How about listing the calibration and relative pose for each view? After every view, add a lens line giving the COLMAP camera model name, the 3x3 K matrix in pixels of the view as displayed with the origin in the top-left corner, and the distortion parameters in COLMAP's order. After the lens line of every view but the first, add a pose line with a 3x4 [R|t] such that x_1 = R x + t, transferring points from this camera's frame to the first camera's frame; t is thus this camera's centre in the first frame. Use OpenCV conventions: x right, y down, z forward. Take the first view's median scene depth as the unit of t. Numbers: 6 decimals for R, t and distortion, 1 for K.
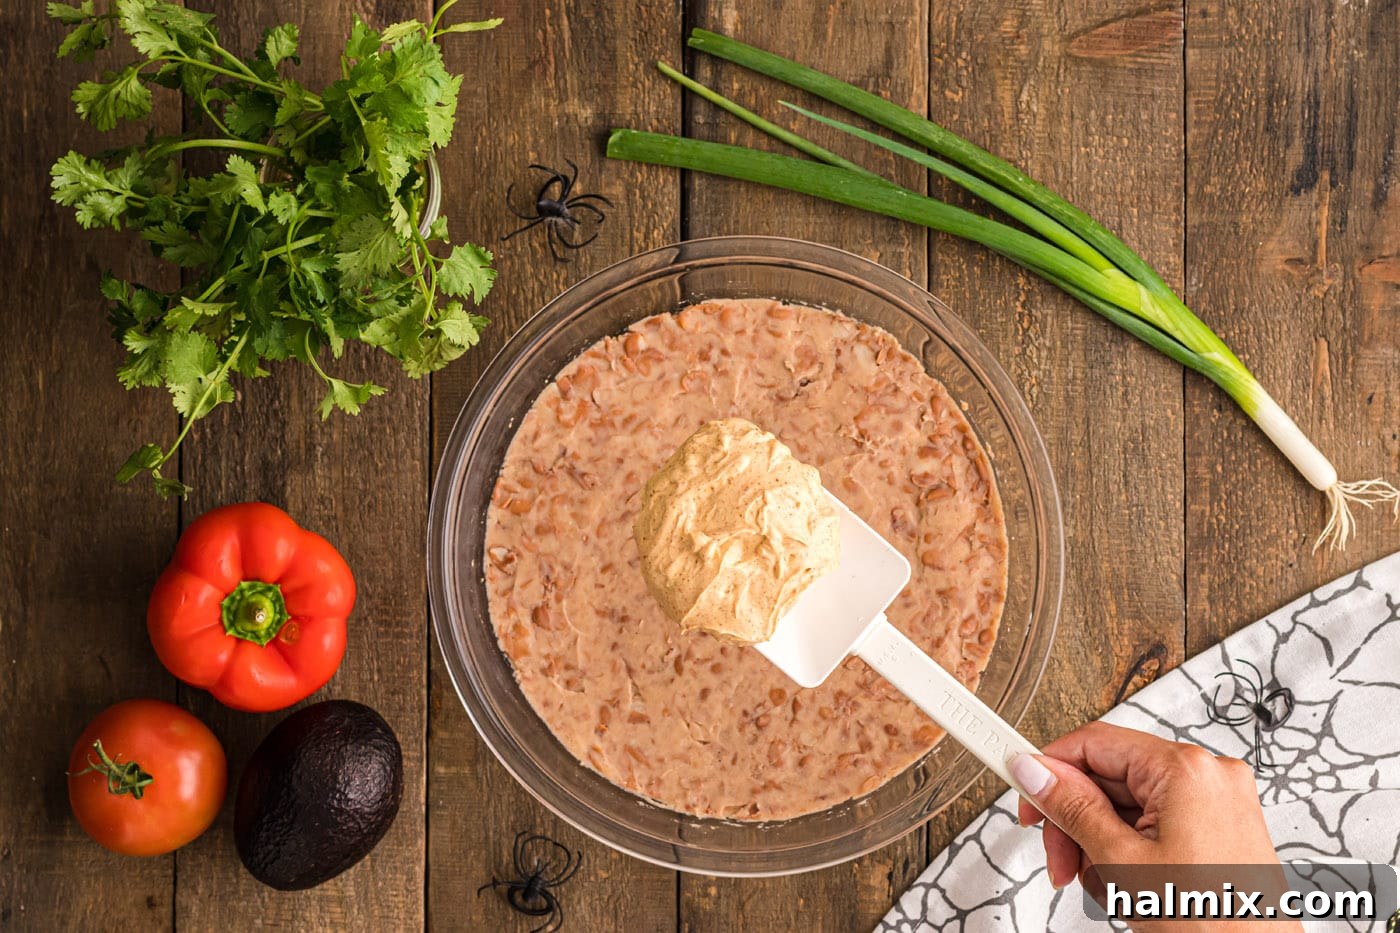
lens RADIAL K [[3475.0, 0, 716.5], [0, 3475.0, 465.8], [0, 0, 1]] dist [0.021957, 0.000000]
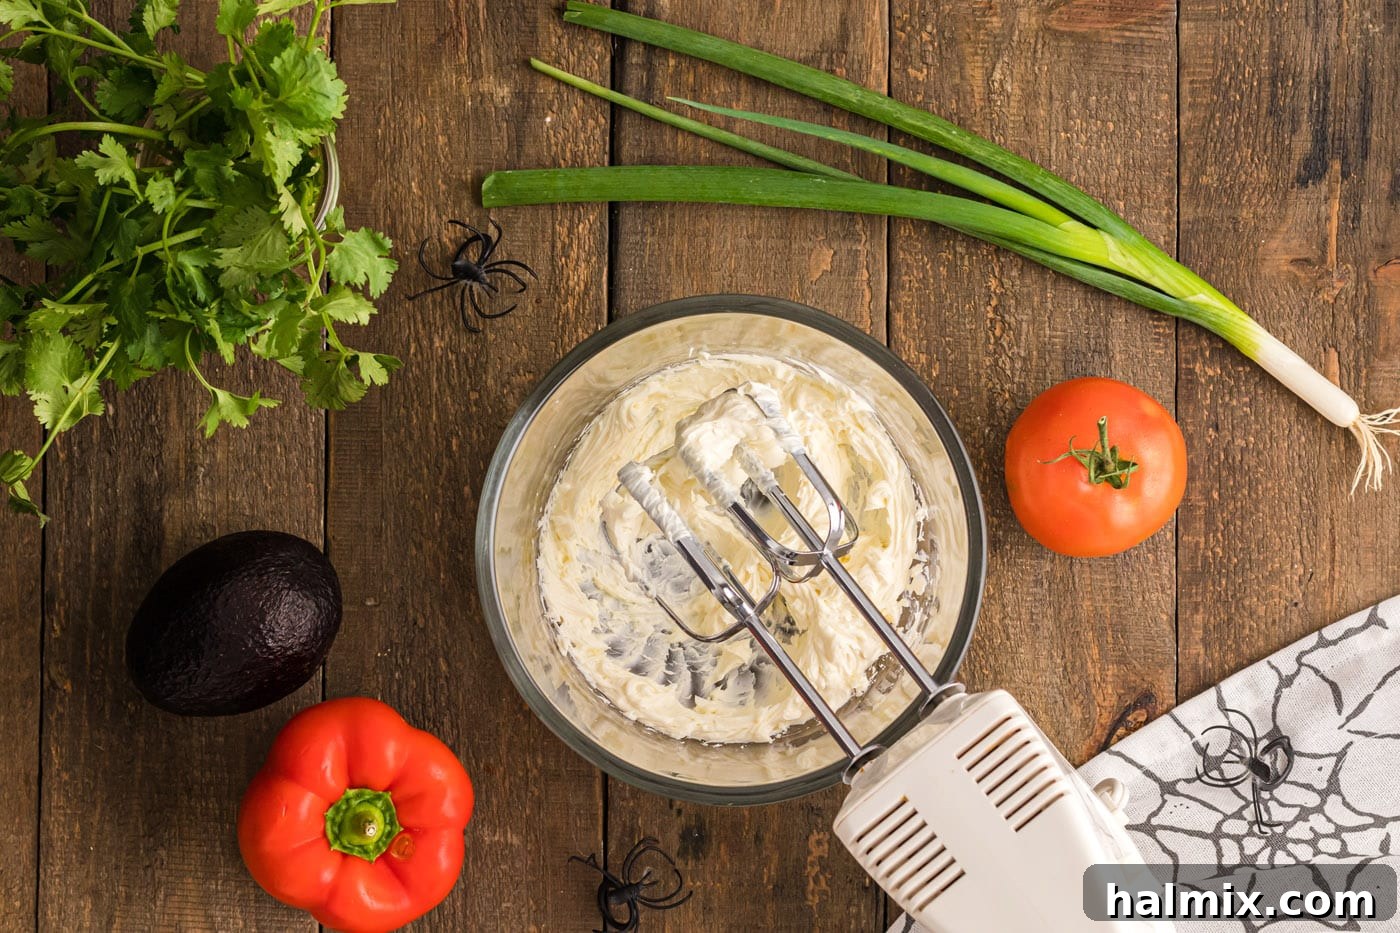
lens RADIAL K [[3475.0, 0, 700.3], [0, 3475.0, 473.4], [0, 0, 1]] dist [0.021957, 0.000000]
pose [[0.999994, 0.003211, 0.001467, 0.011867], [-0.003210, 0.999994, -0.000854, -0.003532], [-0.001470, 0.000849, 0.999999, 0.113090]]
